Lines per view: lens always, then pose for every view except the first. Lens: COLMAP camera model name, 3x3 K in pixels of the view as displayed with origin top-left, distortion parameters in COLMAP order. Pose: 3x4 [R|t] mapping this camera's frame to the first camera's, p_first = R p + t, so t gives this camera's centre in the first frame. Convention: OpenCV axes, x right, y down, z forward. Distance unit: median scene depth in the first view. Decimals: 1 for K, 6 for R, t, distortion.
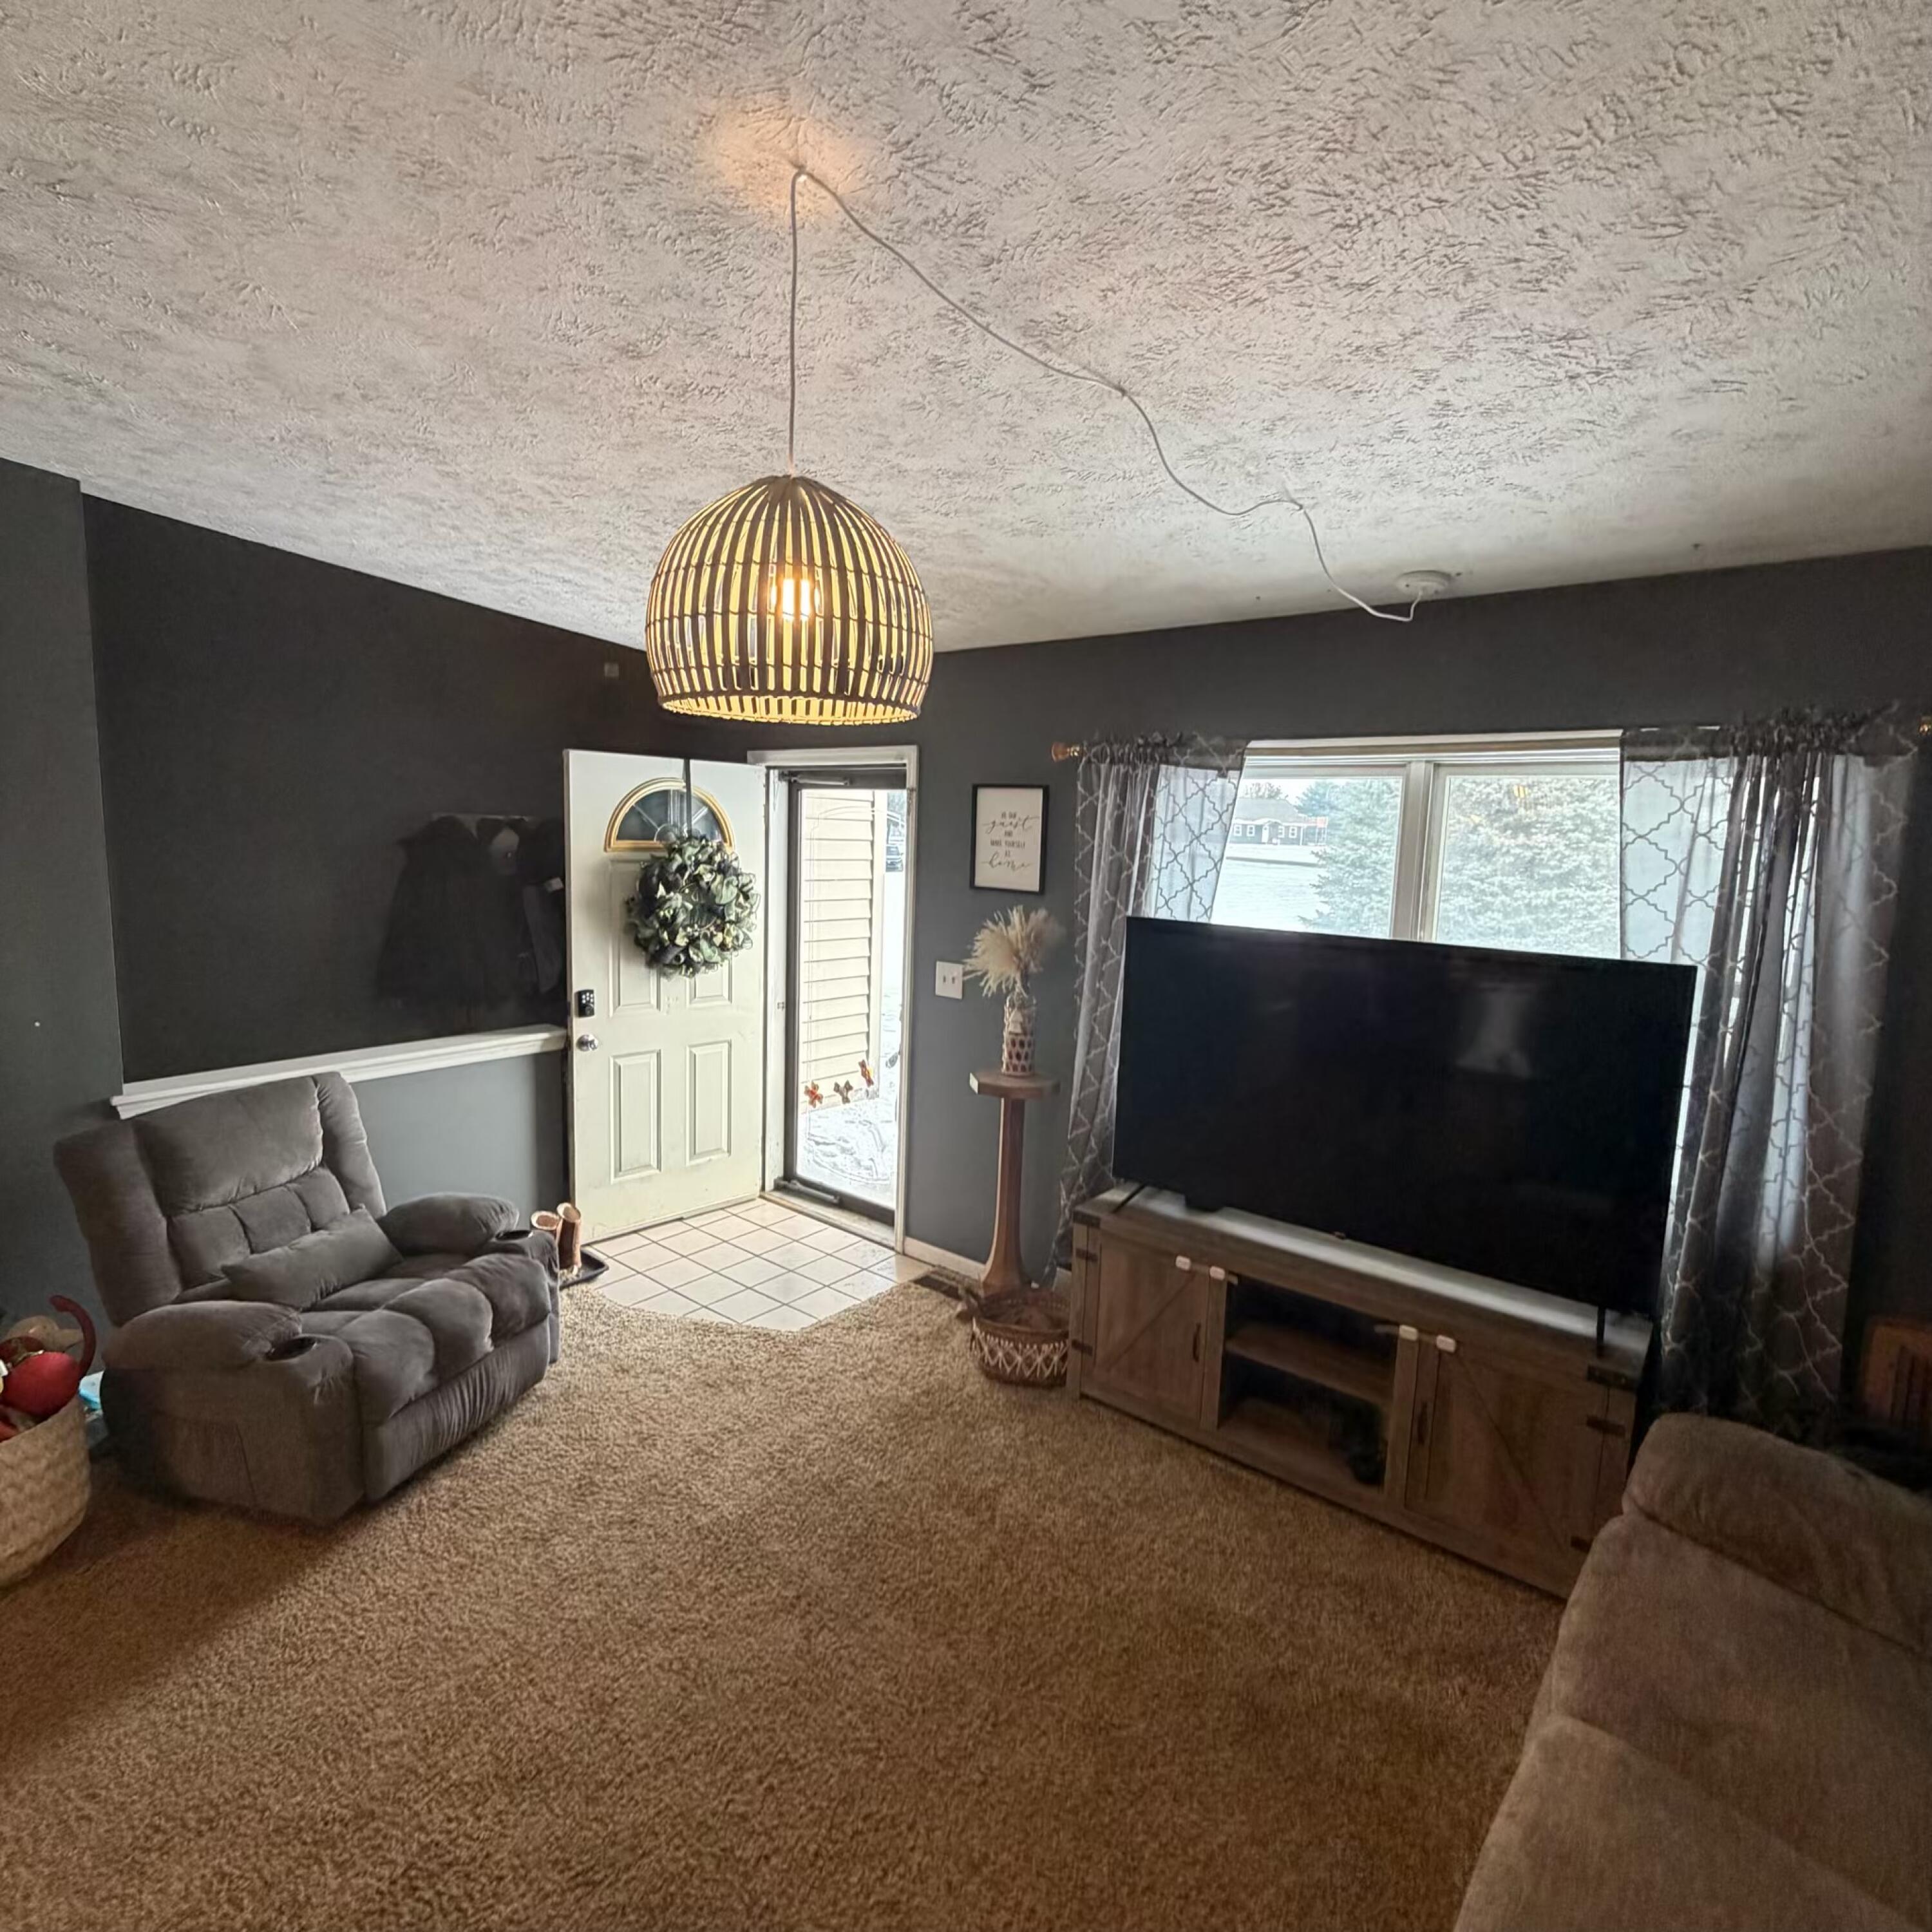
lens RADIAL K [[1033.0, 0, 961.6], [0, 1033.0, 969.5], [0, 0, 1]] dist [-0.000281, 0.000492]
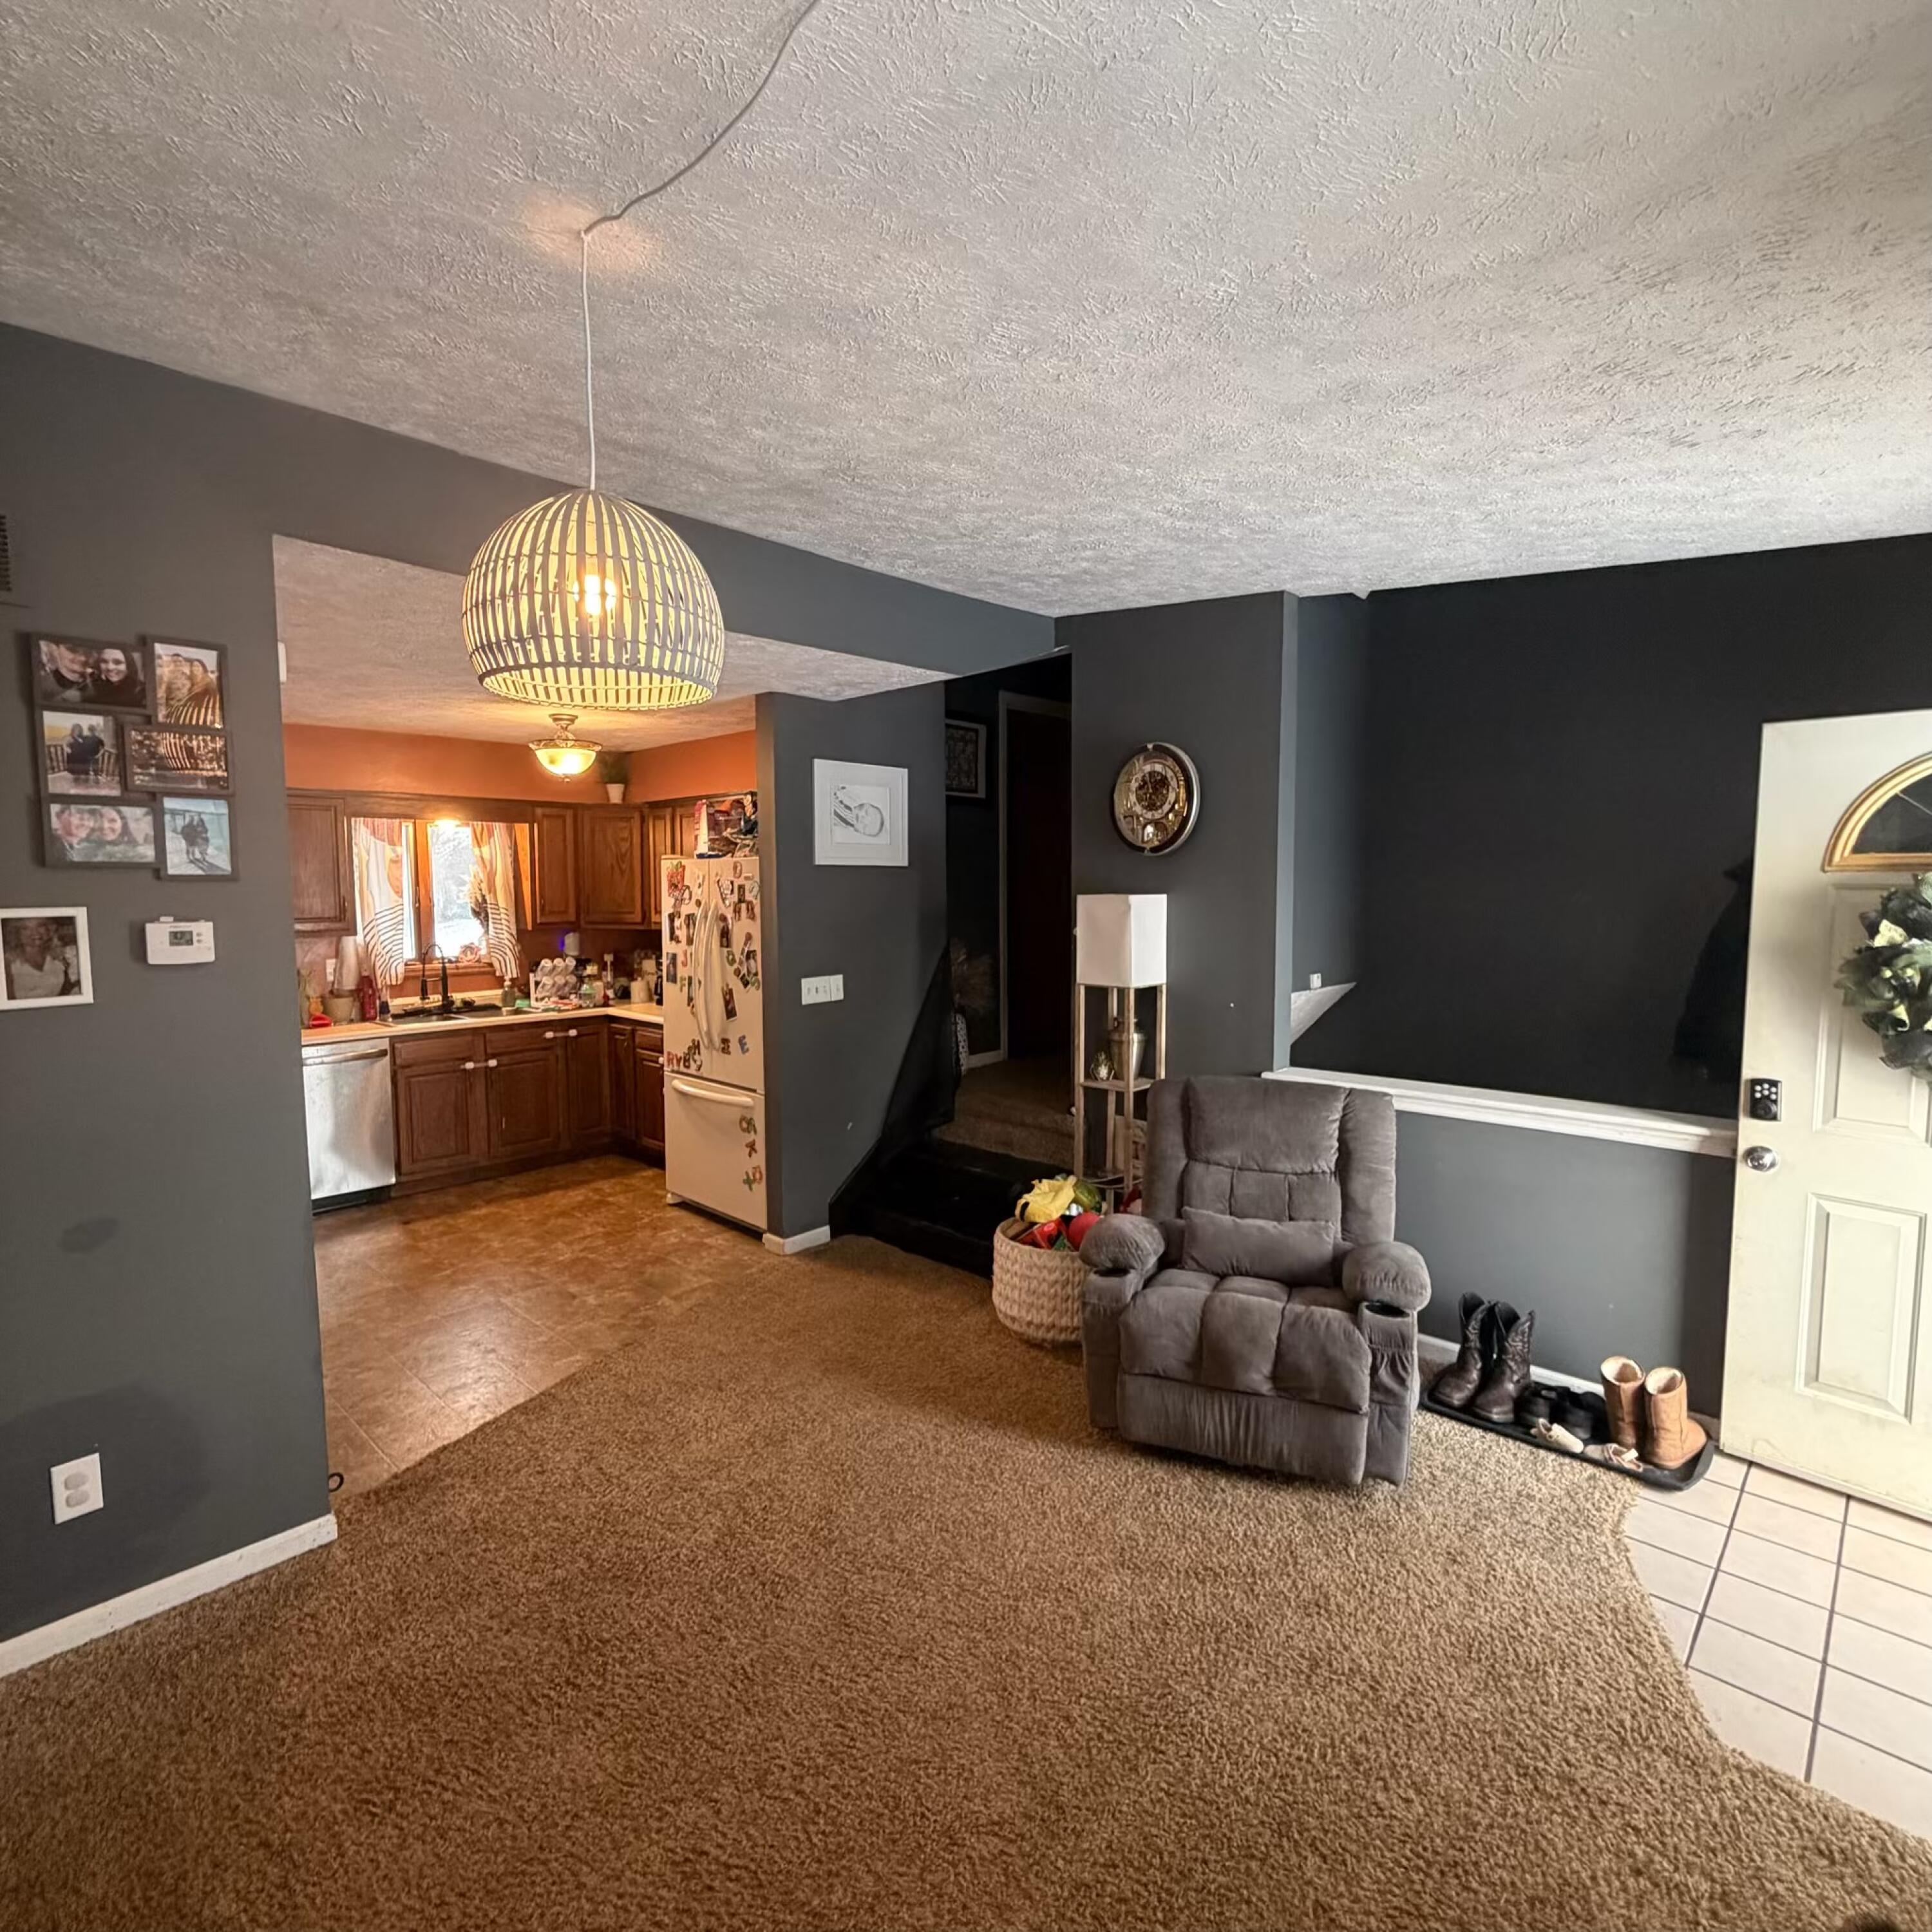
lens RADIAL K [[1033.0, 0, 948.5], [0, 1033.0, 958.1], [0, 0, 1]] dist [-0.000281, 0.000492]
pose [[-0.084152, 0.051330, -0.995130, 0.345602], [-0.126875, 0.989992, 0.061794, -0.032485], [0.988343, 0.131458, -0.076797, 0.527277]]
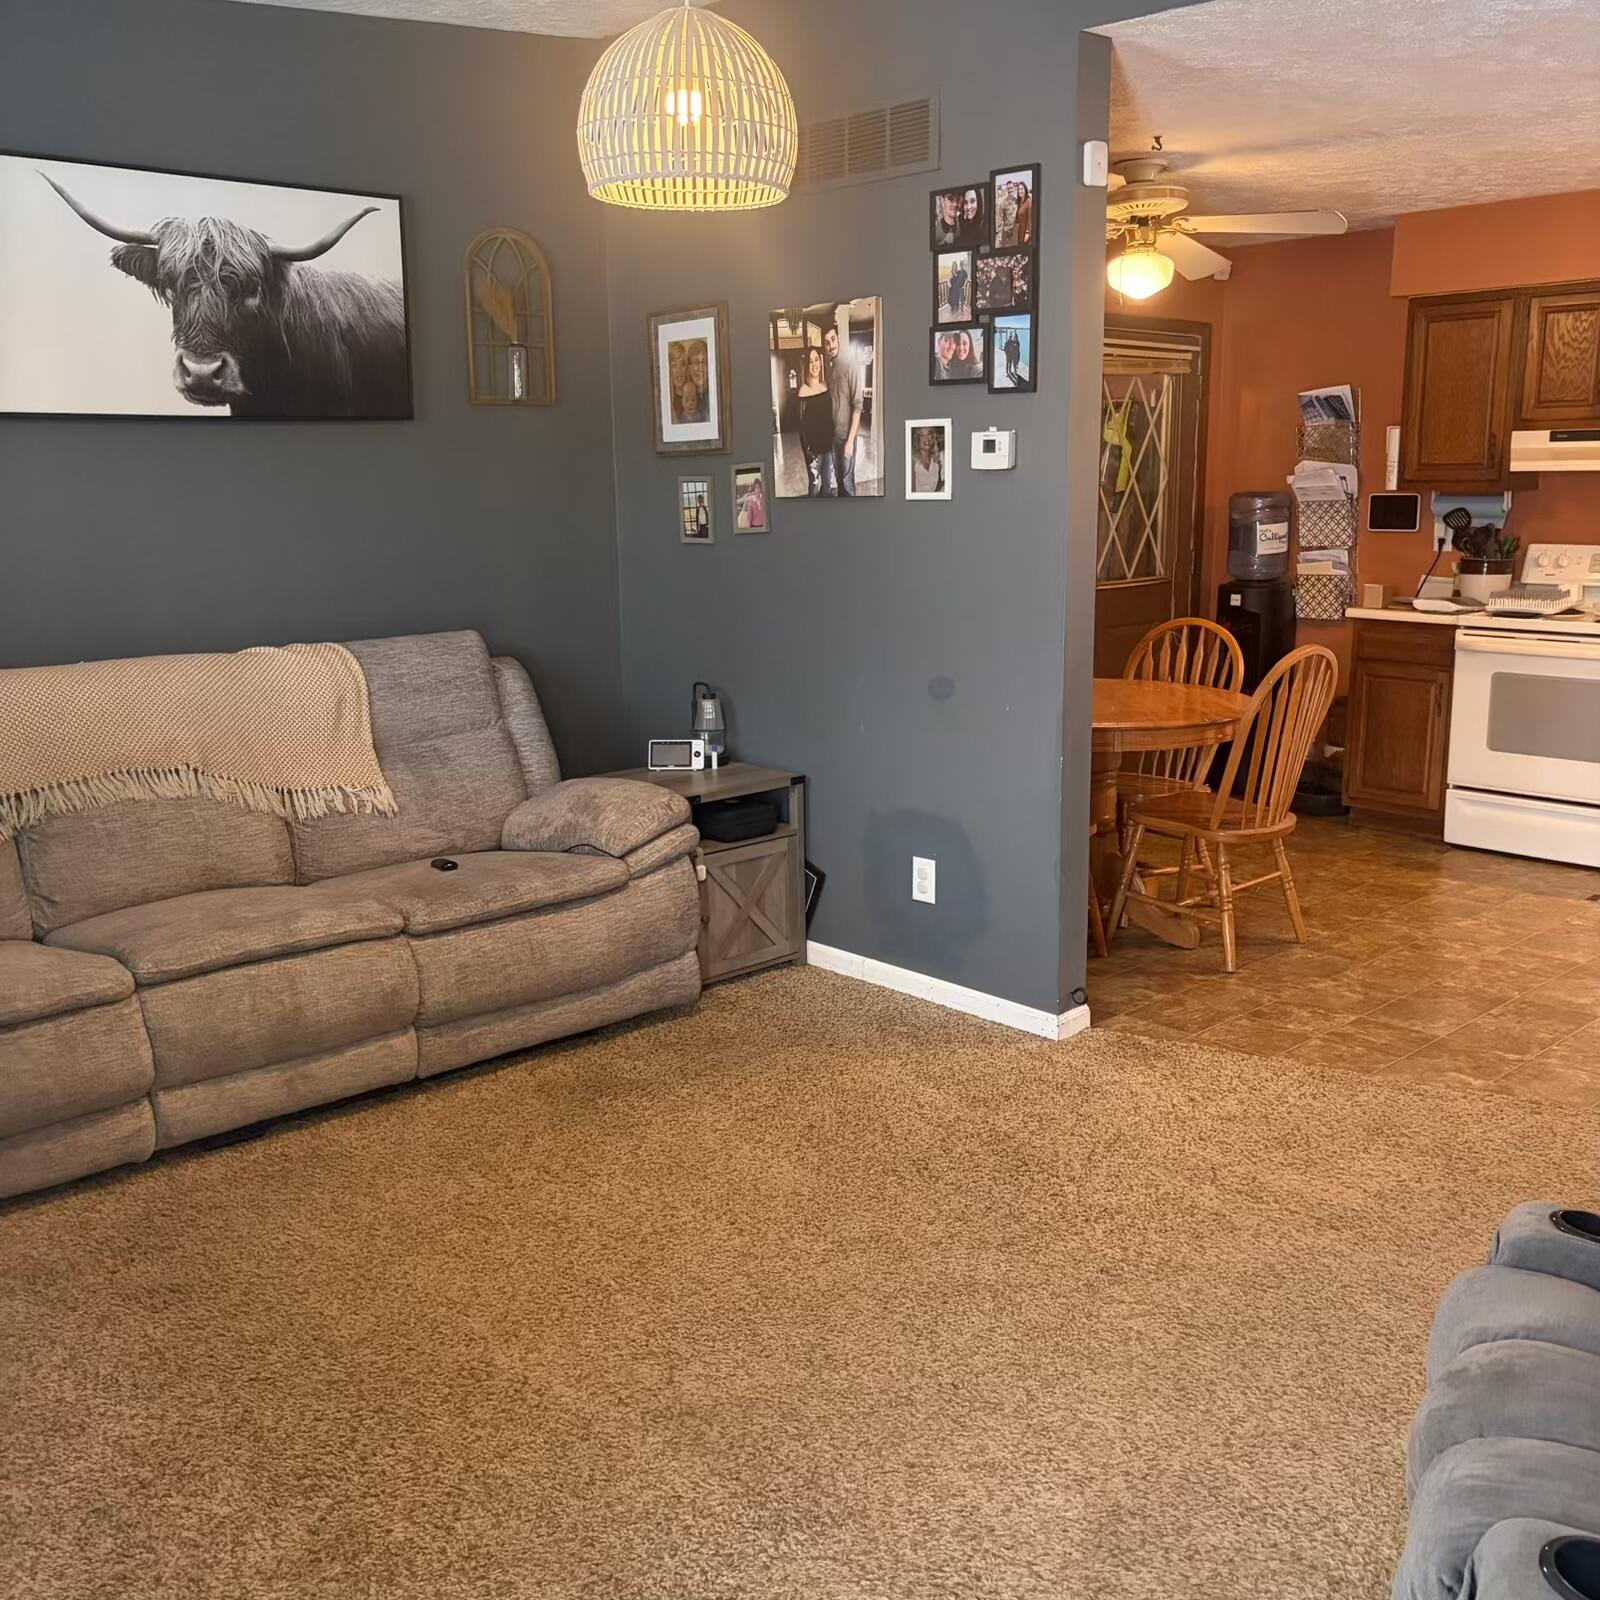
lens RADIAL K [[1609.4, 0, 794.4], [0, 1609.4, 813.8], [0, 0, 1]] dist [-0.000486, 0.000000]
pose [[-0.989006, -0.037590, 0.143017, -0.210657], [0.012937, 0.941448, 0.336909, -0.077535], [-0.147308, 0.335056, -0.930612, 1.086277]]
